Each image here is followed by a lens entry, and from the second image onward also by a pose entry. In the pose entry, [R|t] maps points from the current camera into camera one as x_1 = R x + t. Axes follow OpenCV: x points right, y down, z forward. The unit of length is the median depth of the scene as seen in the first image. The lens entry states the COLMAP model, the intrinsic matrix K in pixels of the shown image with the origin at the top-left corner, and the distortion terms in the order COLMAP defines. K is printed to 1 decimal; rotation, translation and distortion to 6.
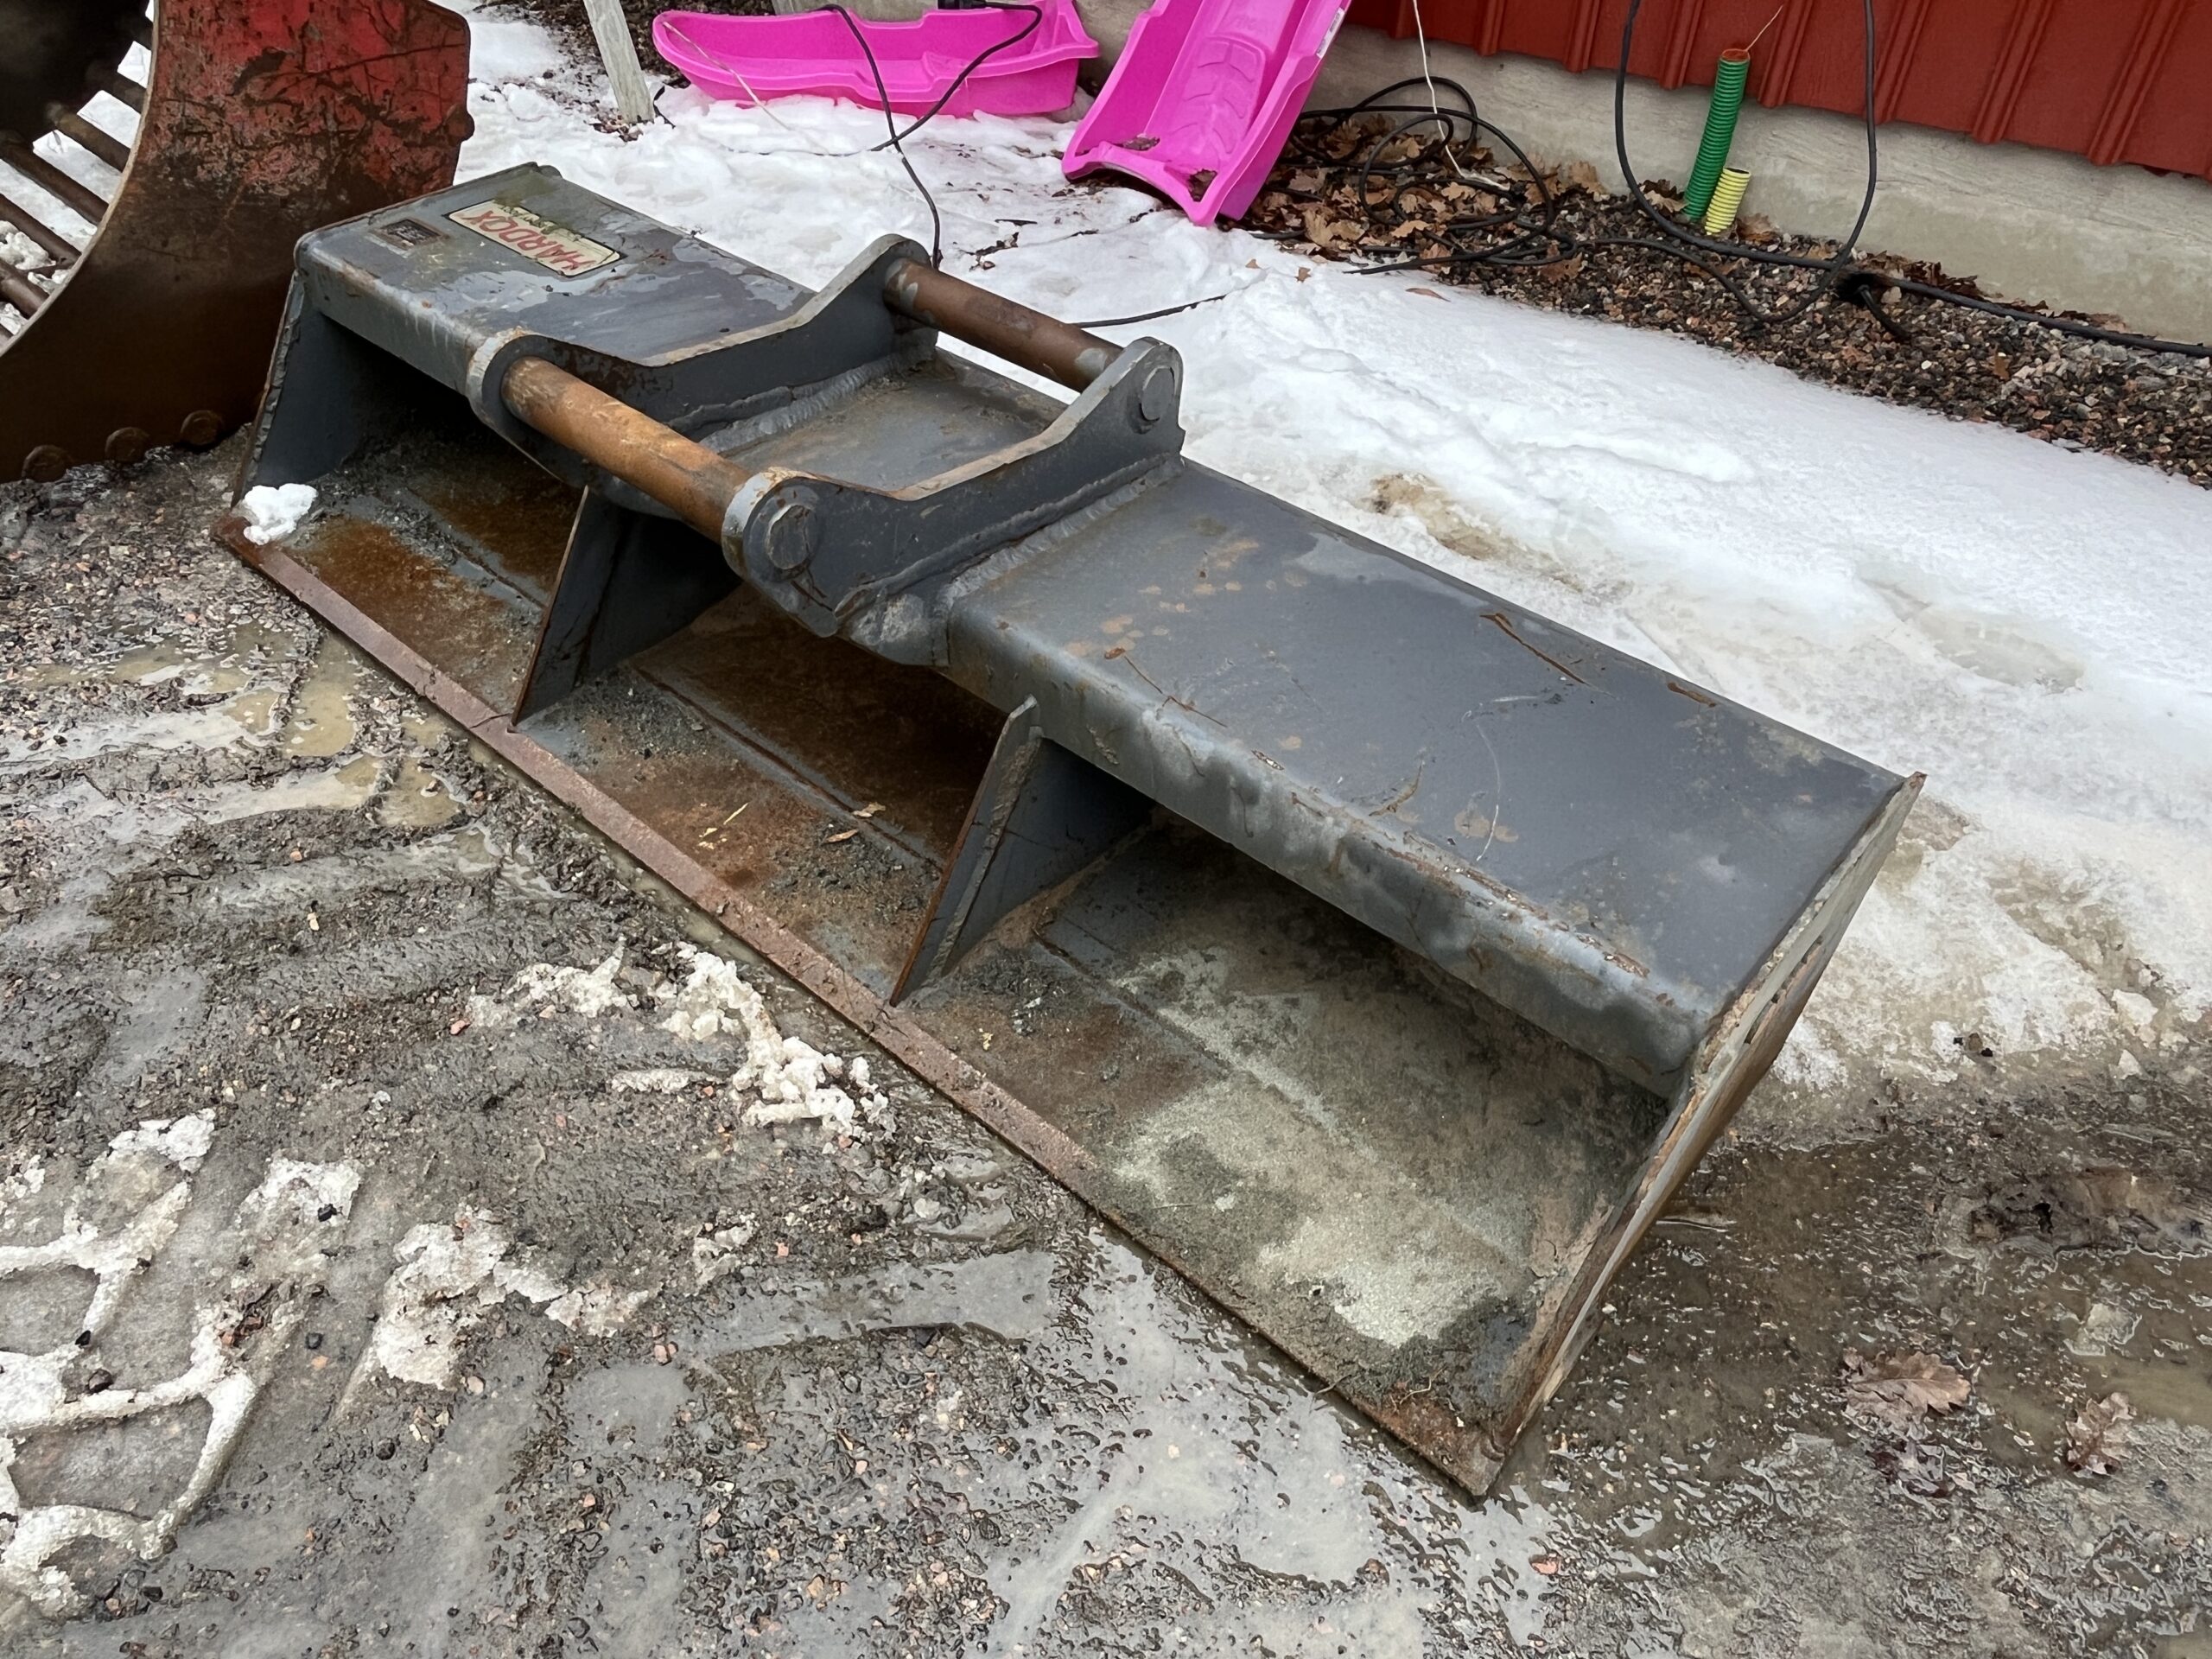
lens RADIAL K [[1574.1, 0, 1063.2], [0, 1574.1, 860.7], [0, 0, 1]] dist [0.005671, -0.013179]
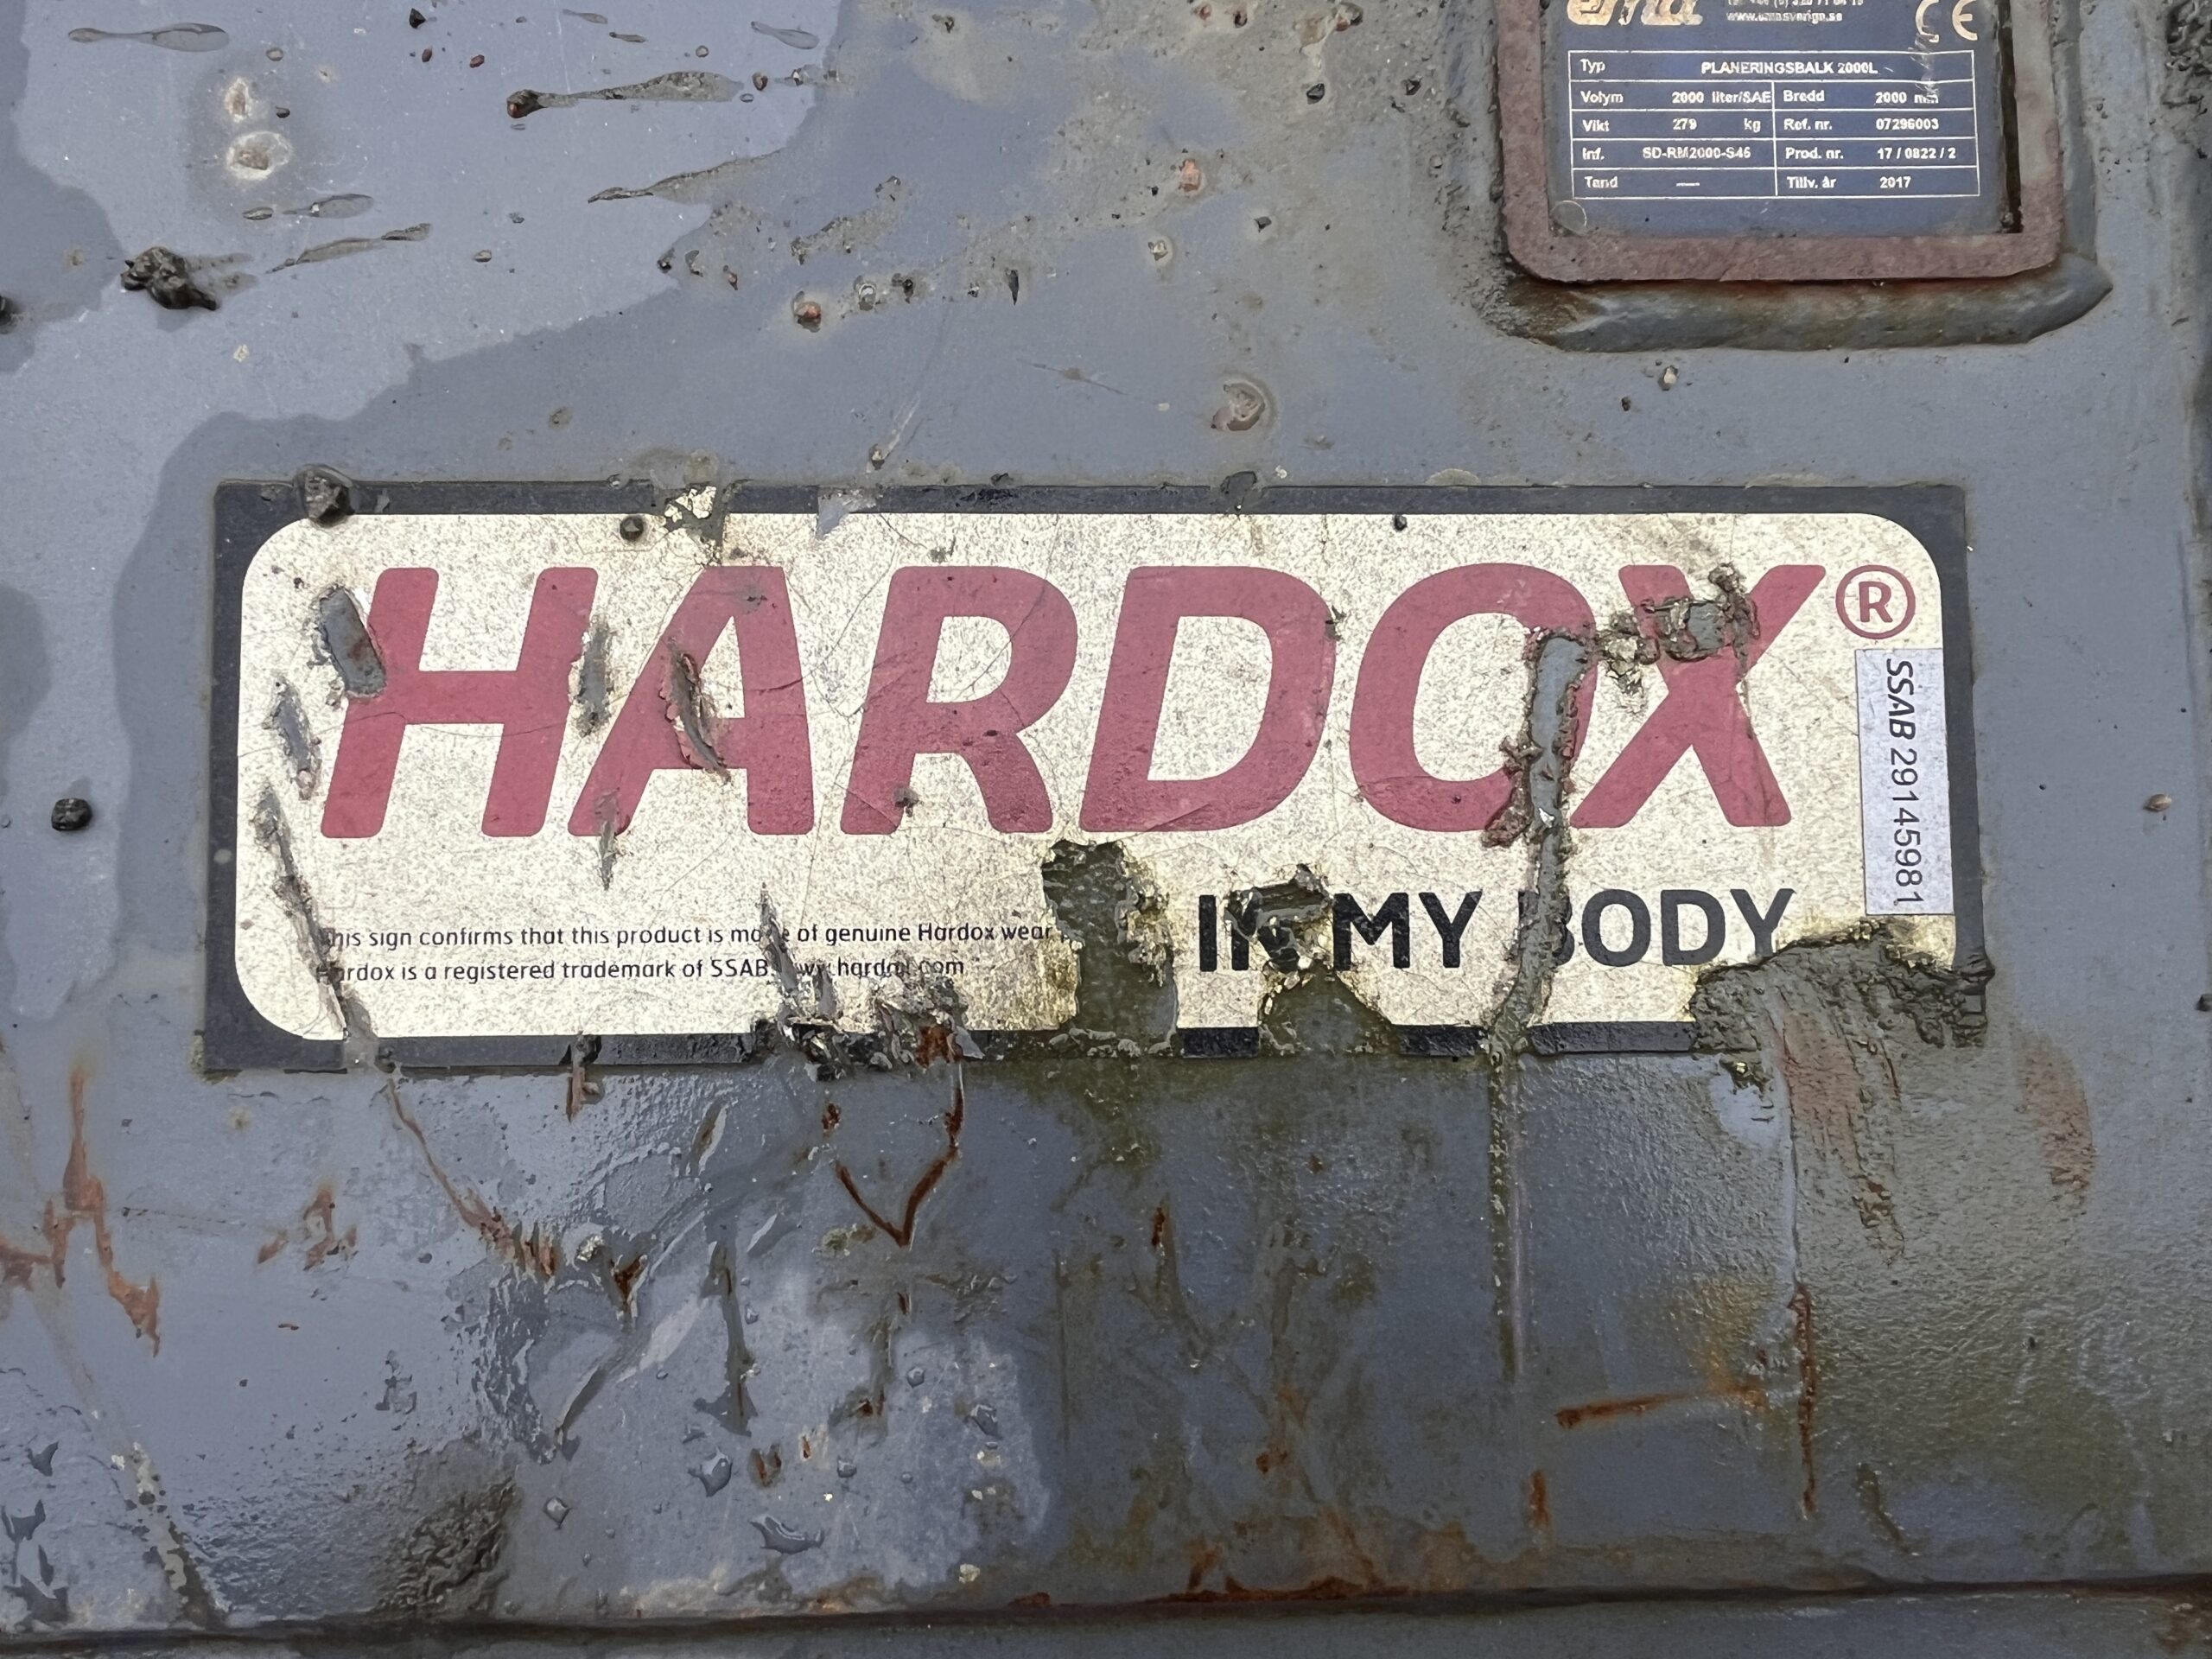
lens RADIAL K [[1574.1, 0, 1097.9], [0, 1574.1, 814.9], [0, 0, 1]] dist [0.005671, -0.013179]
pose [[-0.736256, 0.672421, -0.076006, -0.424879], [-0.498726, -0.463267, 0.732568, -0.641171], [0.457383, 0.577263, 0.676437, 1.201826]]
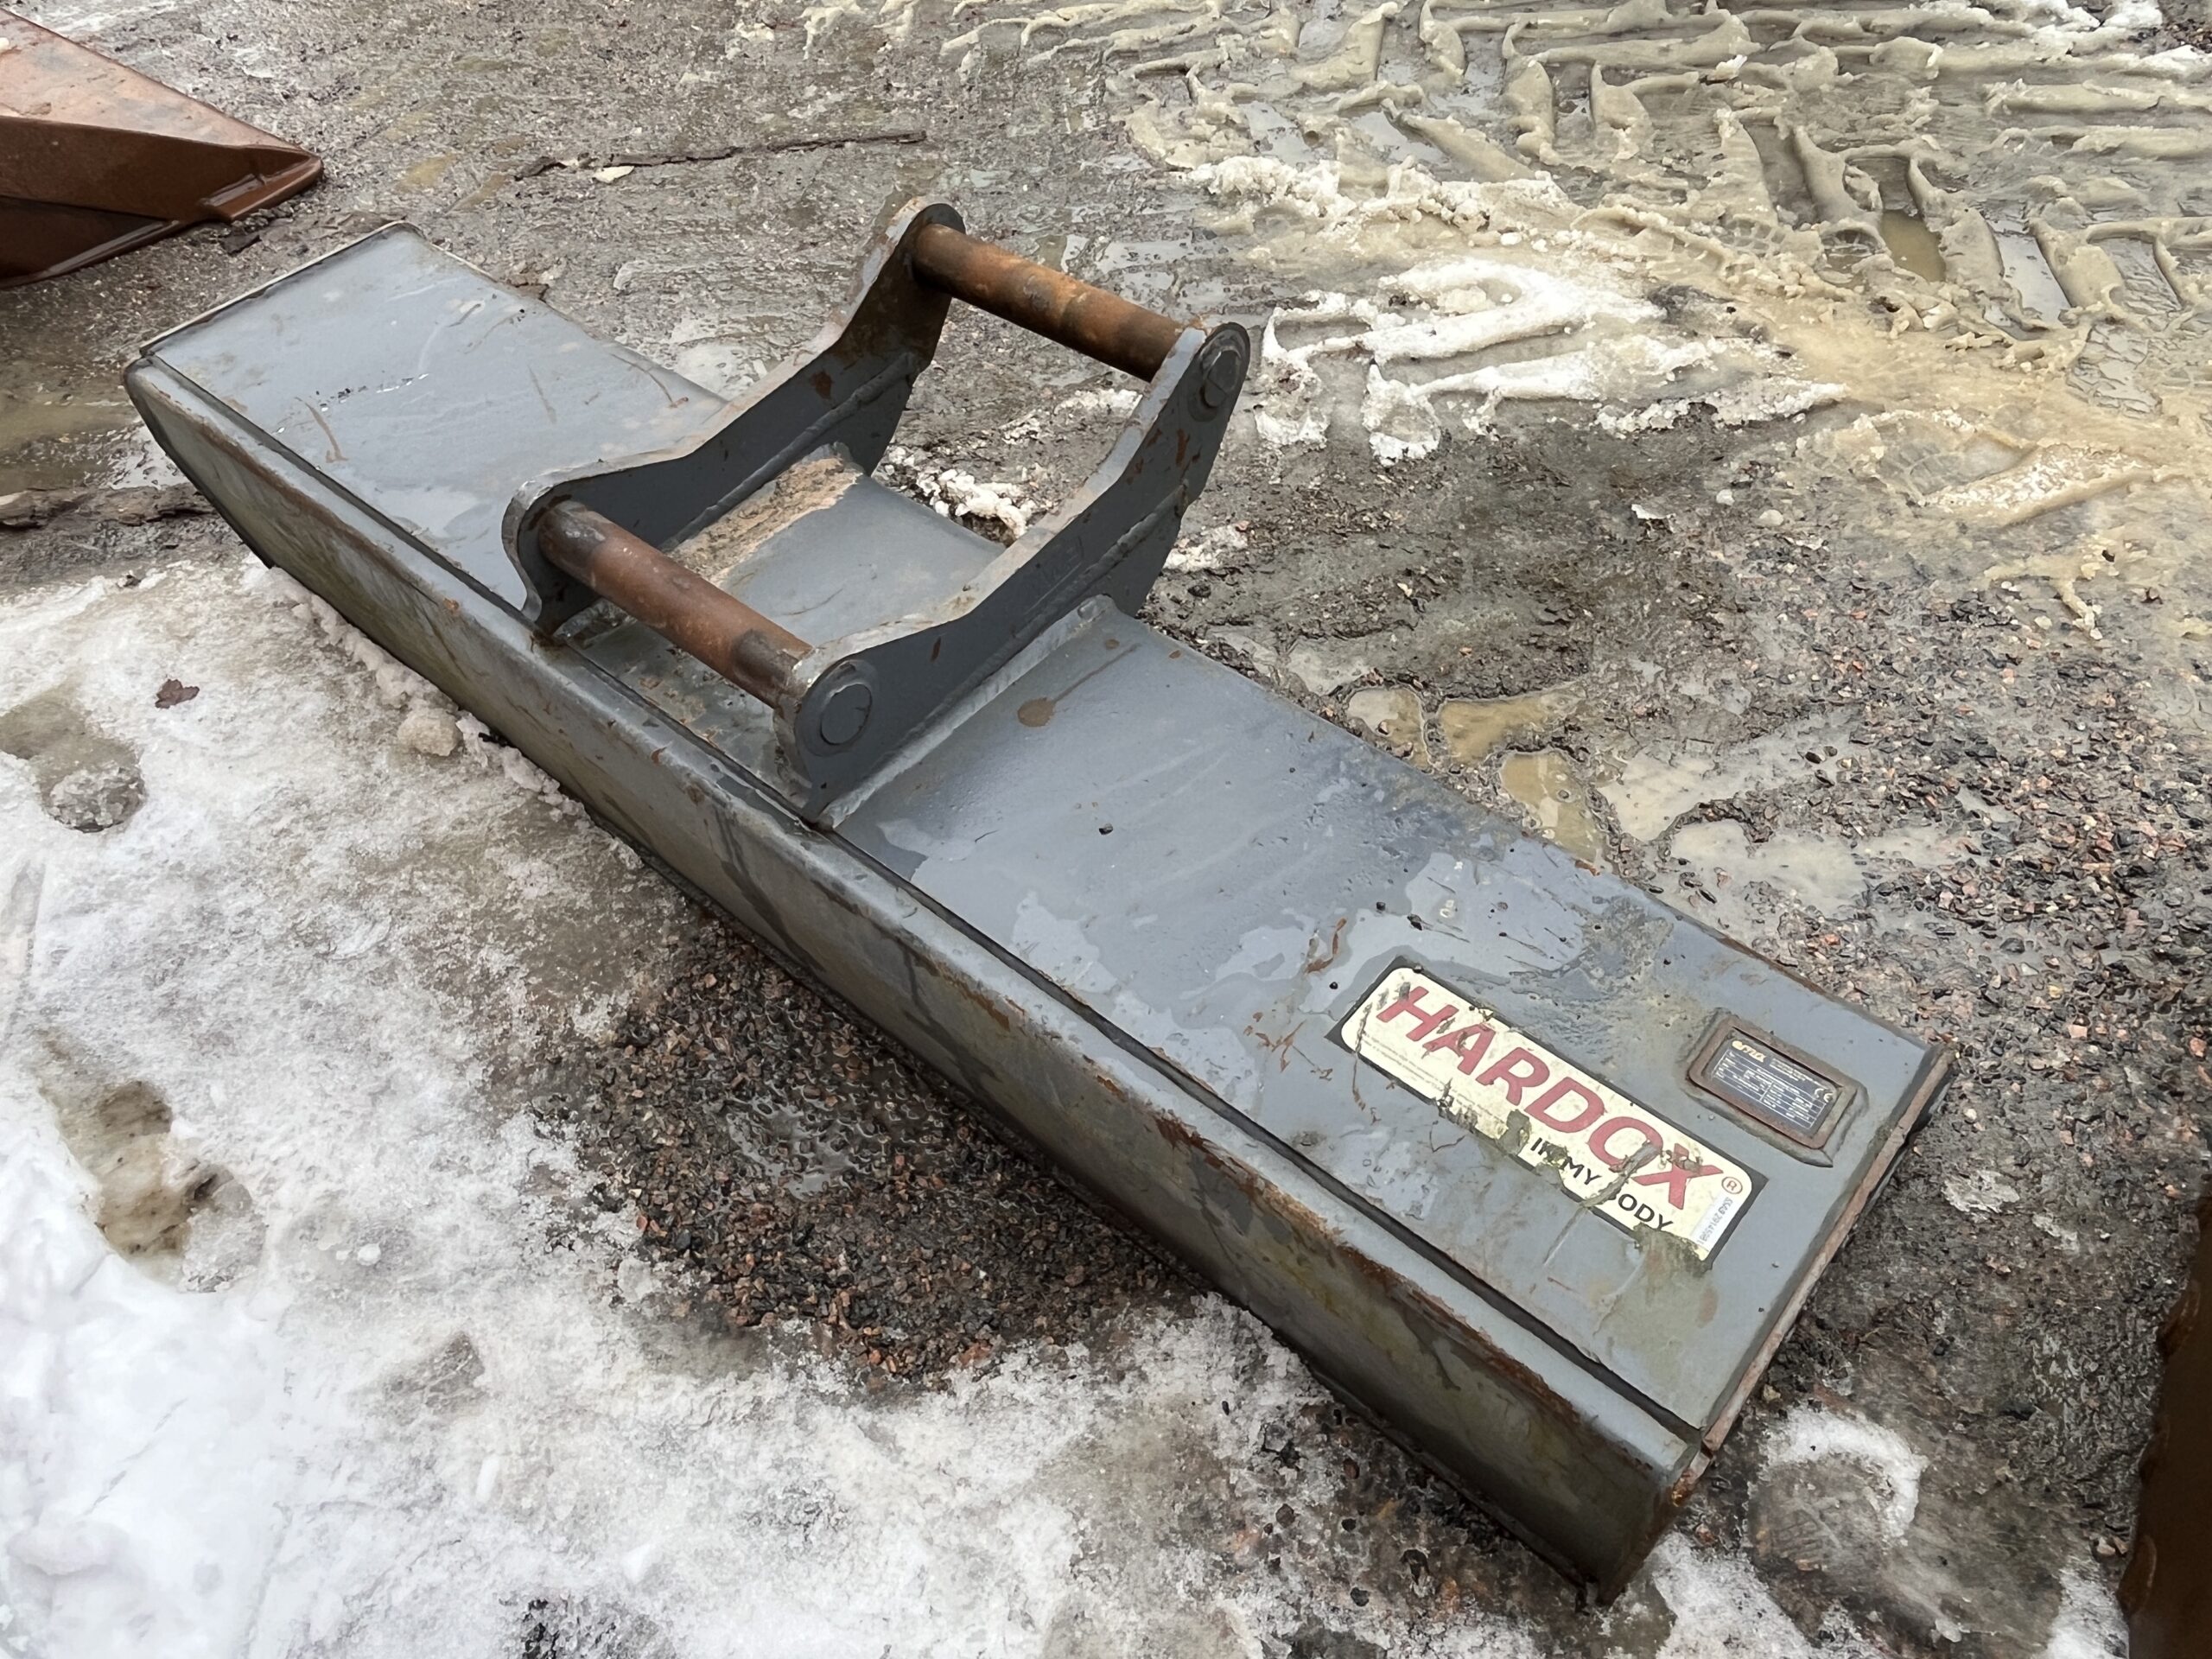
lens RADIAL K [[1574.1, 0, 1086.1], [0, 1574.1, 837.0], [0, 0, 1]] dist [0.005671, -0.013179]
pose [[-0.998991, 0.035878, 0.027022, -0.267439], [0.025070, -0.053774, 0.998238, -1.204357], [0.037268, 0.997908, 0.052820, 1.149941]]
